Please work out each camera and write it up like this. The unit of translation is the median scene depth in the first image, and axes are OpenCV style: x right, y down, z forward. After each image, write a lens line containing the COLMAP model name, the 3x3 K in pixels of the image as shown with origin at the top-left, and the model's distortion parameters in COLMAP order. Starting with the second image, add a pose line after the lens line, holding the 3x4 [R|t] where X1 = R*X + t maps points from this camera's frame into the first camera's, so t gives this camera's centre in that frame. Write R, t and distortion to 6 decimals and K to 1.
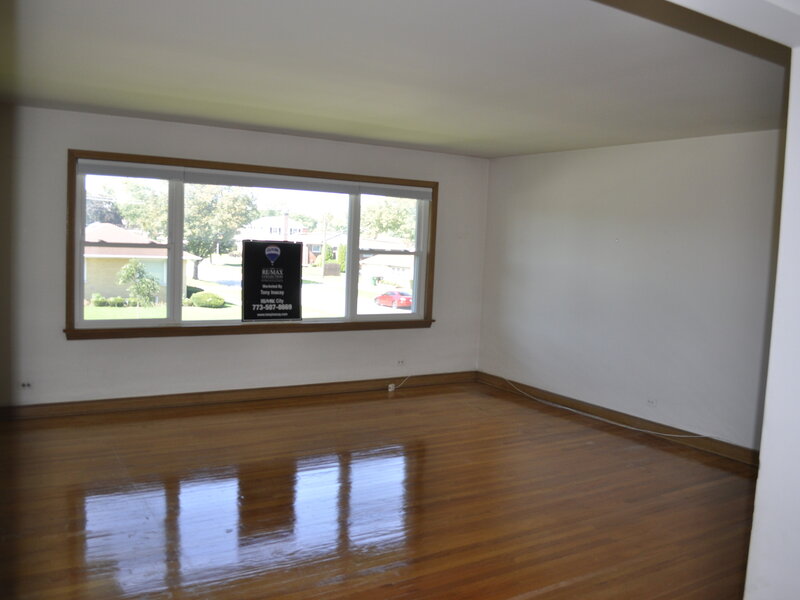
lens RADIAL K [[698.9, 0, 400.0], [0, 698.9, 300.0], [0, 0, 1]] dist [-0.081082, 0.007895]
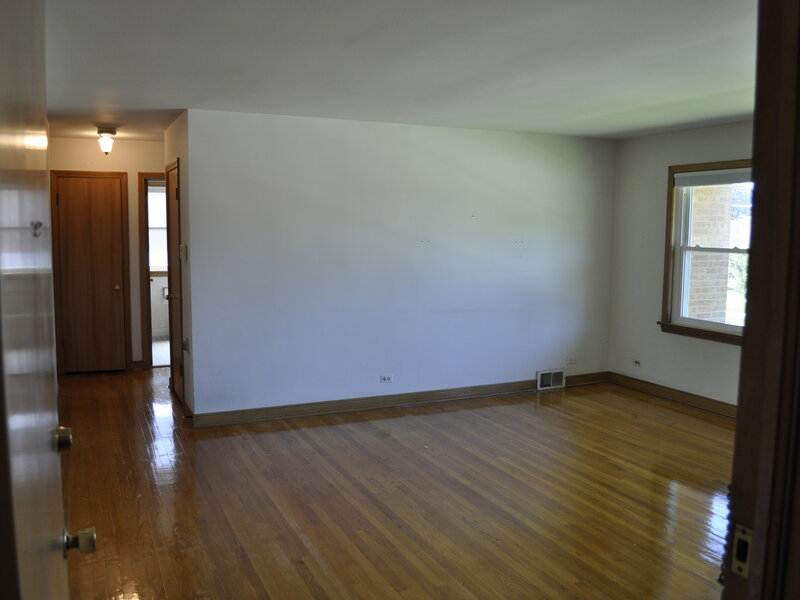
lens RADIAL K [[698.9, 0, 400.0], [0, 698.9, 300.0], [0, 0, 1]] dist [-0.081082, 0.007895]
pose [[-0.123691, 0.054094, -0.990845, 0.723953], [-0.098153, 0.992950, 0.066462, -0.028365], [0.987455, 0.105475, -0.117510, 0.700537]]
